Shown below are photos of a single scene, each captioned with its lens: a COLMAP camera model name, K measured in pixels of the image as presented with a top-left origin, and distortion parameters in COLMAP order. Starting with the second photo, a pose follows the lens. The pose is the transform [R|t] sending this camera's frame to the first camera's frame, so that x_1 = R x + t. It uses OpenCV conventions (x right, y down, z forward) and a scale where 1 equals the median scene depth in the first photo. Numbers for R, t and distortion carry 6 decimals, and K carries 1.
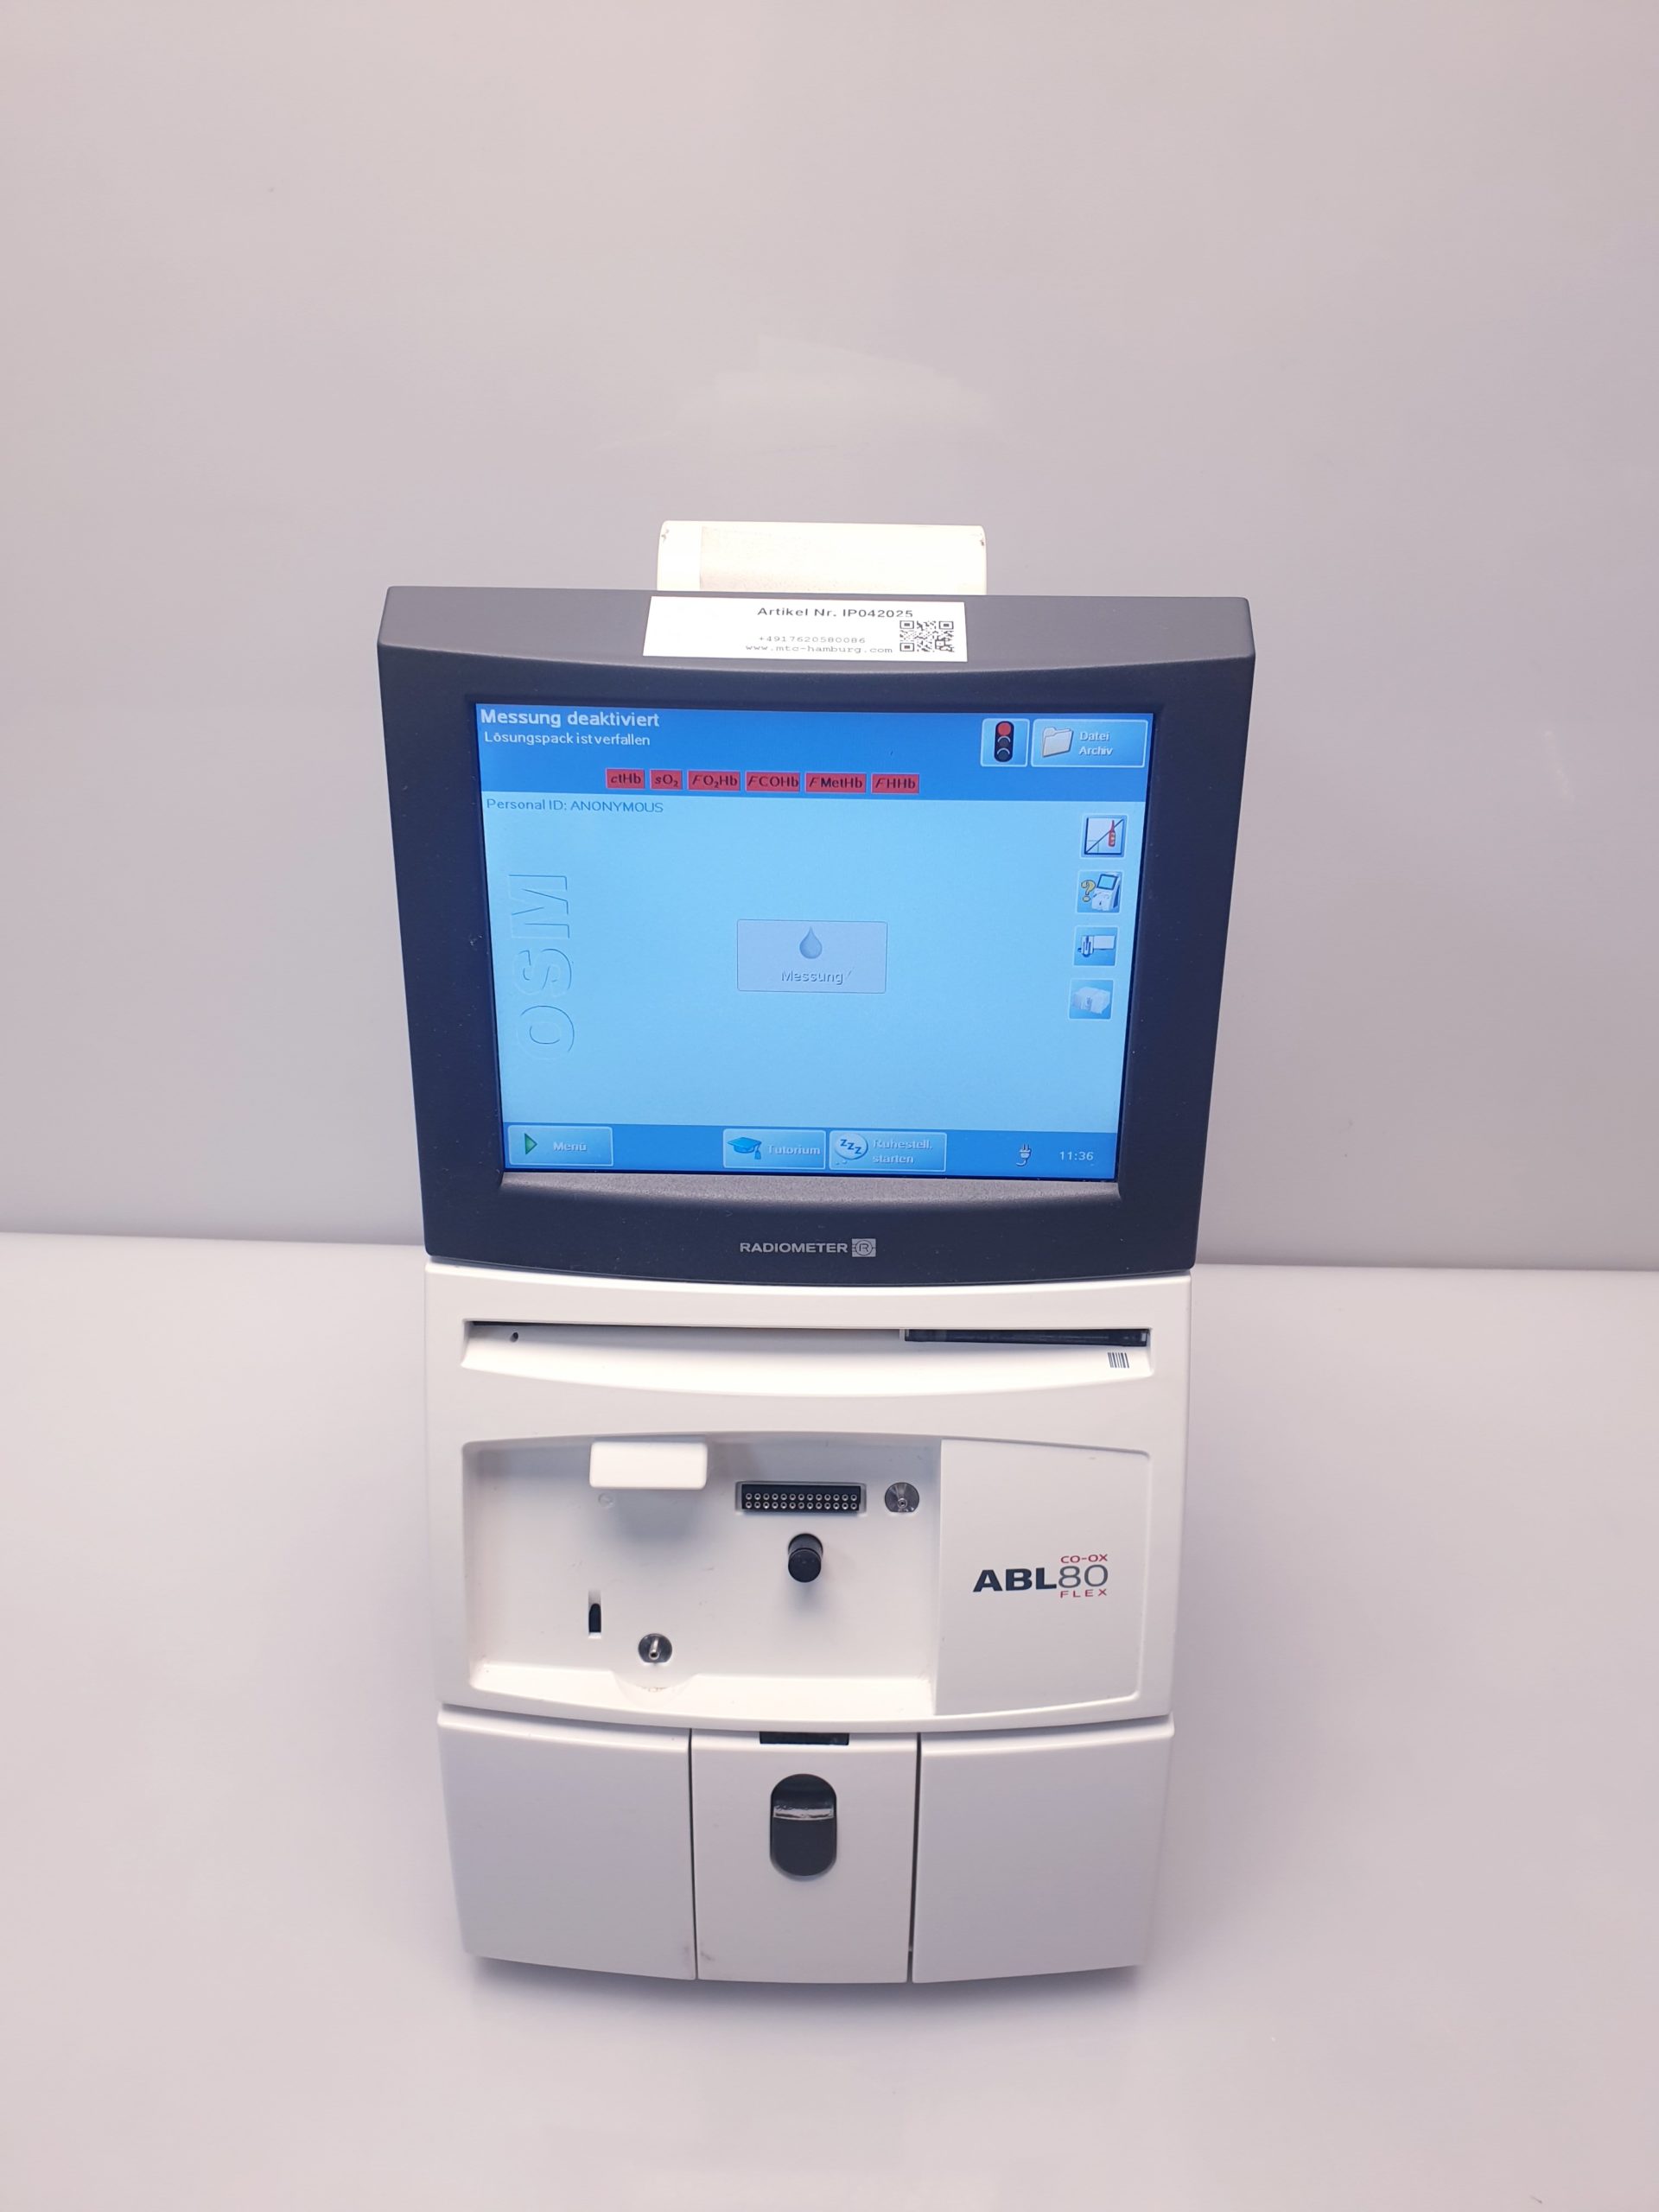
lens RADIAL K [[1675.9, 0, 822.1], [0, 1675.9, 1089.7], [0, 0, 1]] dist [0.123485, -0.378478]
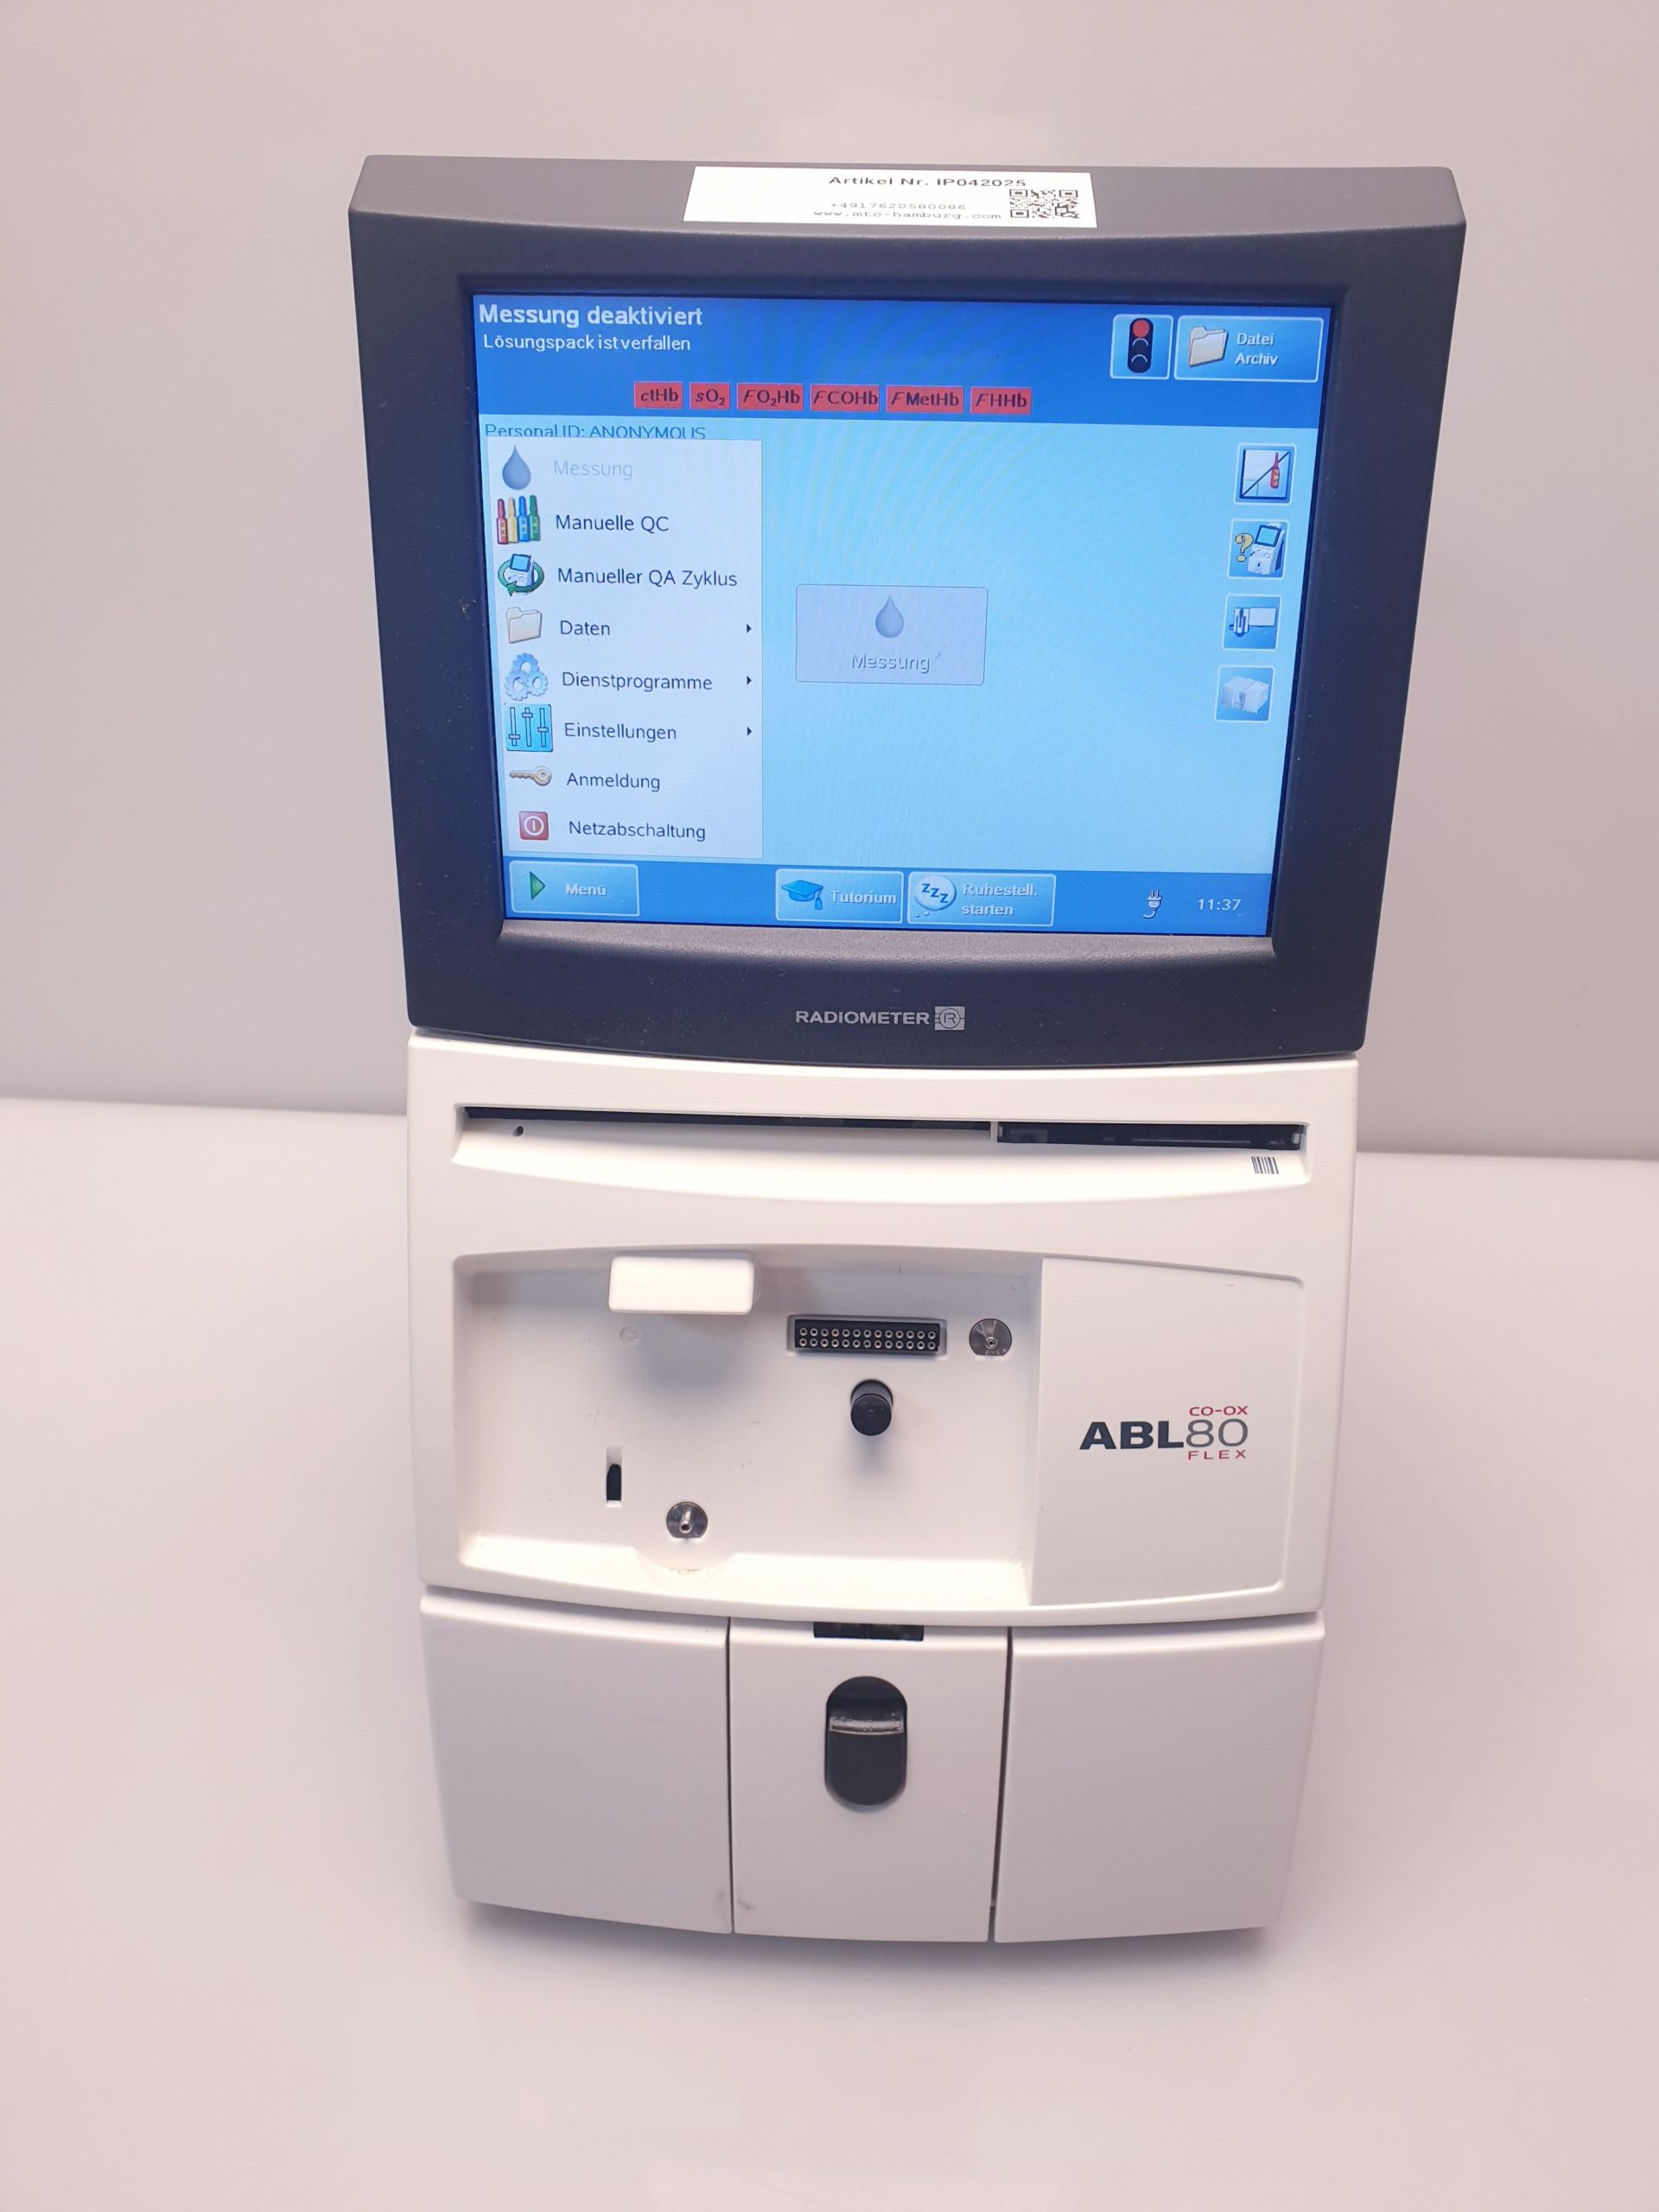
lens RADIAL K [[1675.9, 0, 822.1], [0, 1675.9, 1089.7], [0, 0, 1]] dist [0.123485, -0.378478]
pose [[0.999741, 0.009058, -0.020875, -0.019122], [-0.009202, 0.999935, -0.006793, 0.134798], [0.020812, 0.006983, 0.999759, 0.193802]]
